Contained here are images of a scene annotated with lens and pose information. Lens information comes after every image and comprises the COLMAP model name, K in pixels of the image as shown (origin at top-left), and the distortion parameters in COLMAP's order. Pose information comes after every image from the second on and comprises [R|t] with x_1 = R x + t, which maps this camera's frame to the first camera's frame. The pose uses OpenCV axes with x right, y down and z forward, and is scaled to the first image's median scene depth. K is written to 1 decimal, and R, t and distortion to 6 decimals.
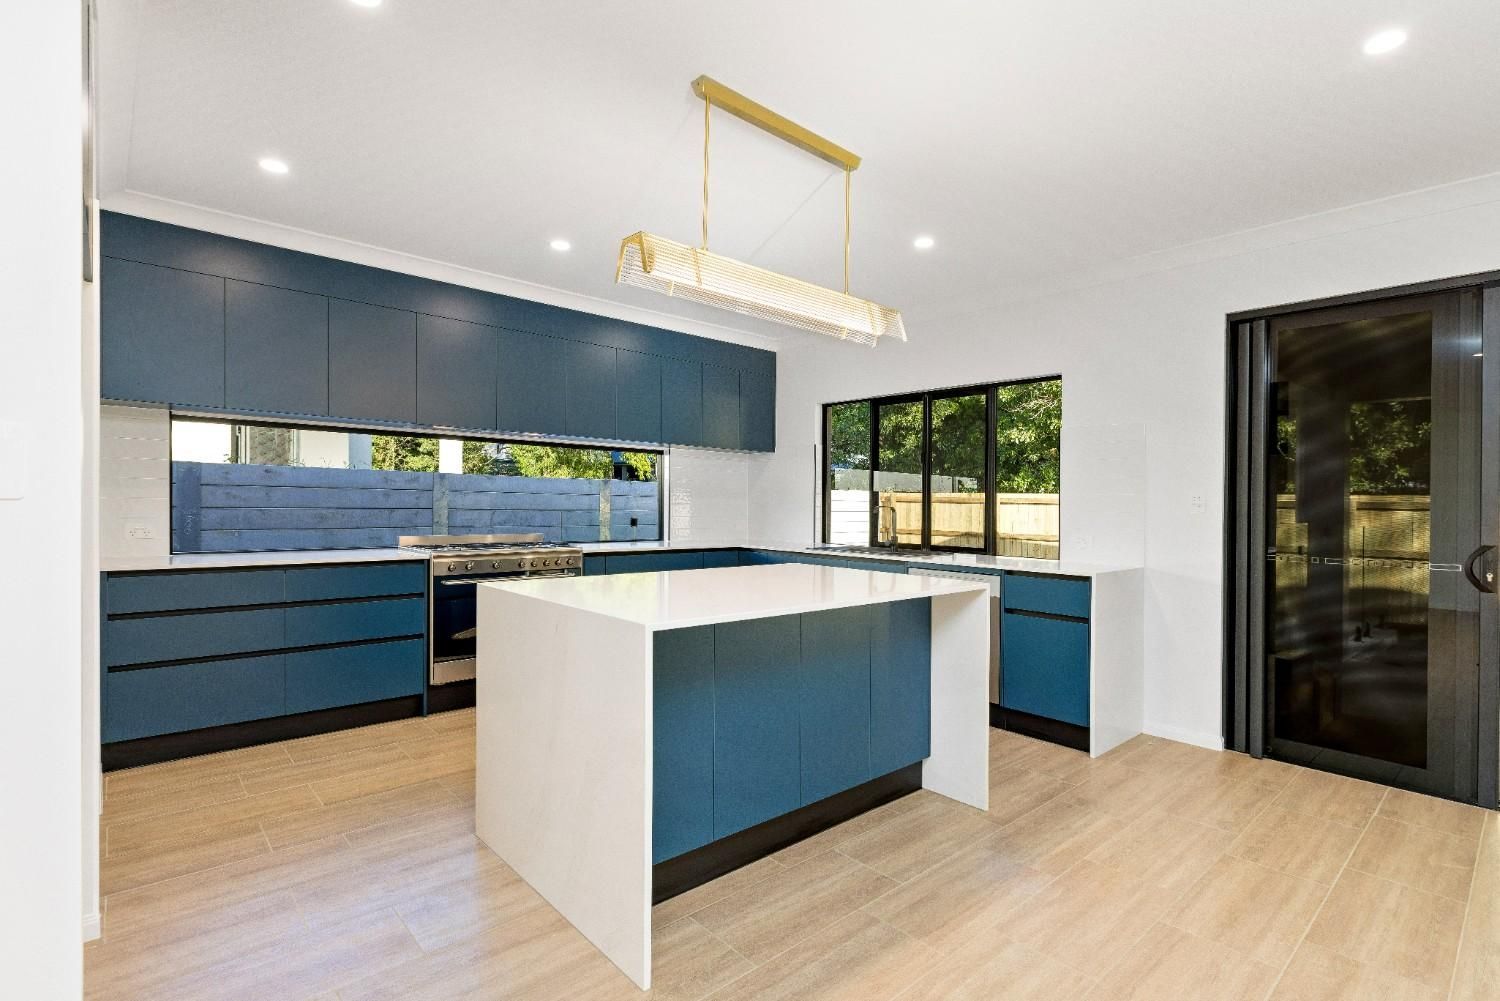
lens RADIAL K [[702.1, 0, 735.6], [0, 702.1, 496.1], [0, 0, 1]] dist [0.009227, -0.000965]
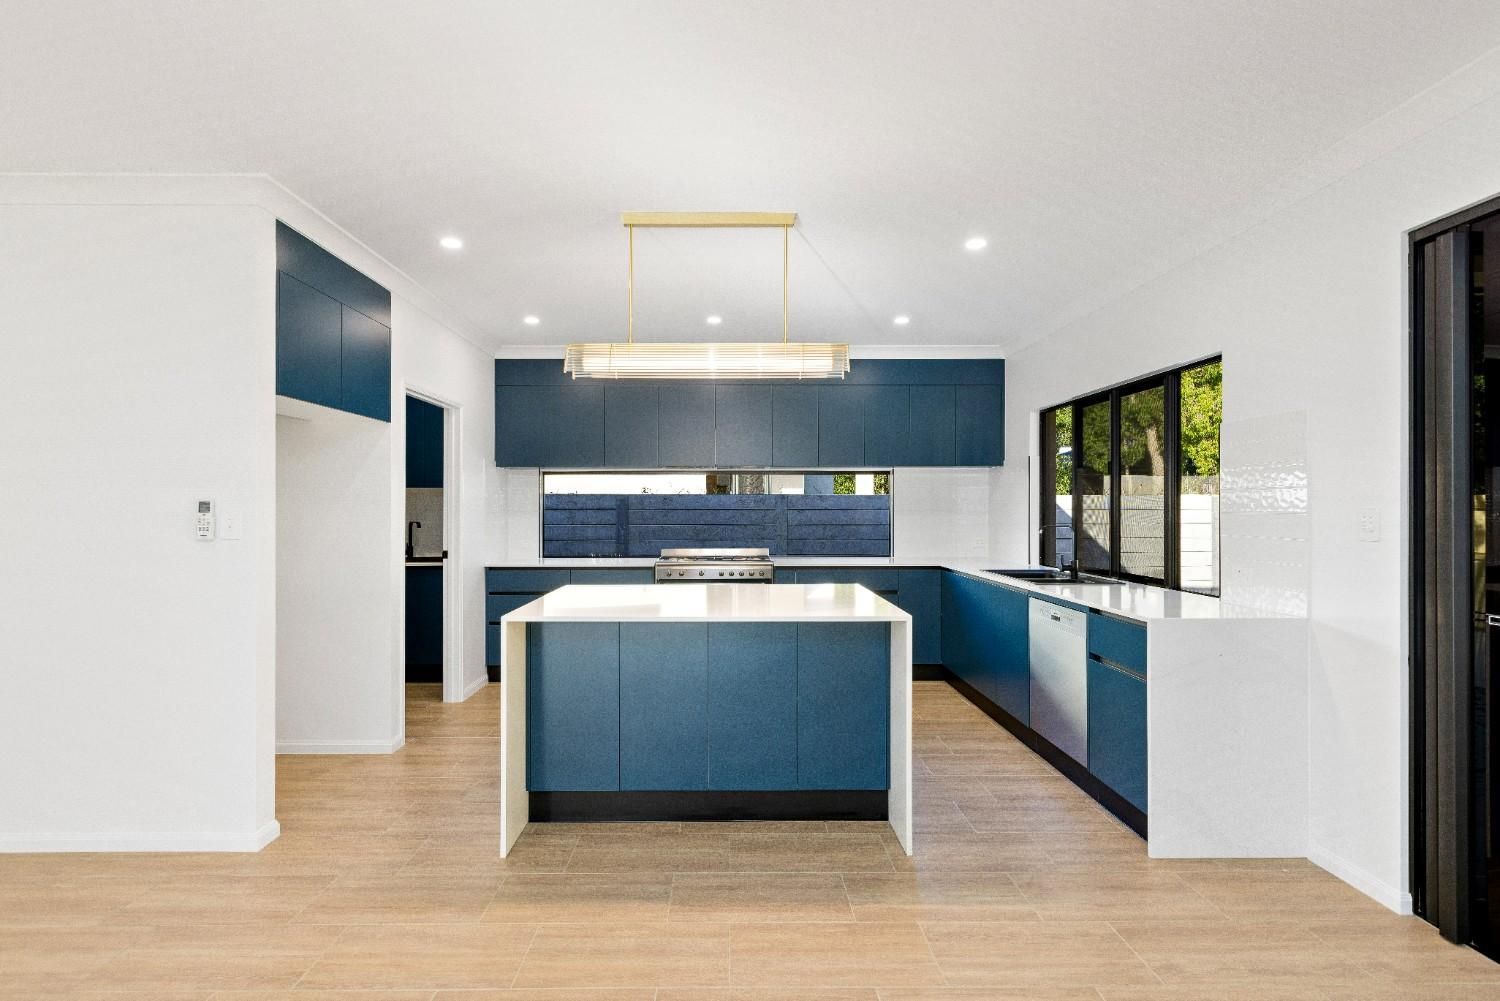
lens RADIAL K [[702.1, 0, 756.2], [0, 702.1, 497.1], [0, 0, 1]] dist [0.009227, -0.000965]
pose [[0.738740, -0.027322, -0.673436, 0.684397], [0.023608, 0.999614, -0.014659, -0.022723], [0.673577, -0.005070, 0.739100, 0.127111]]
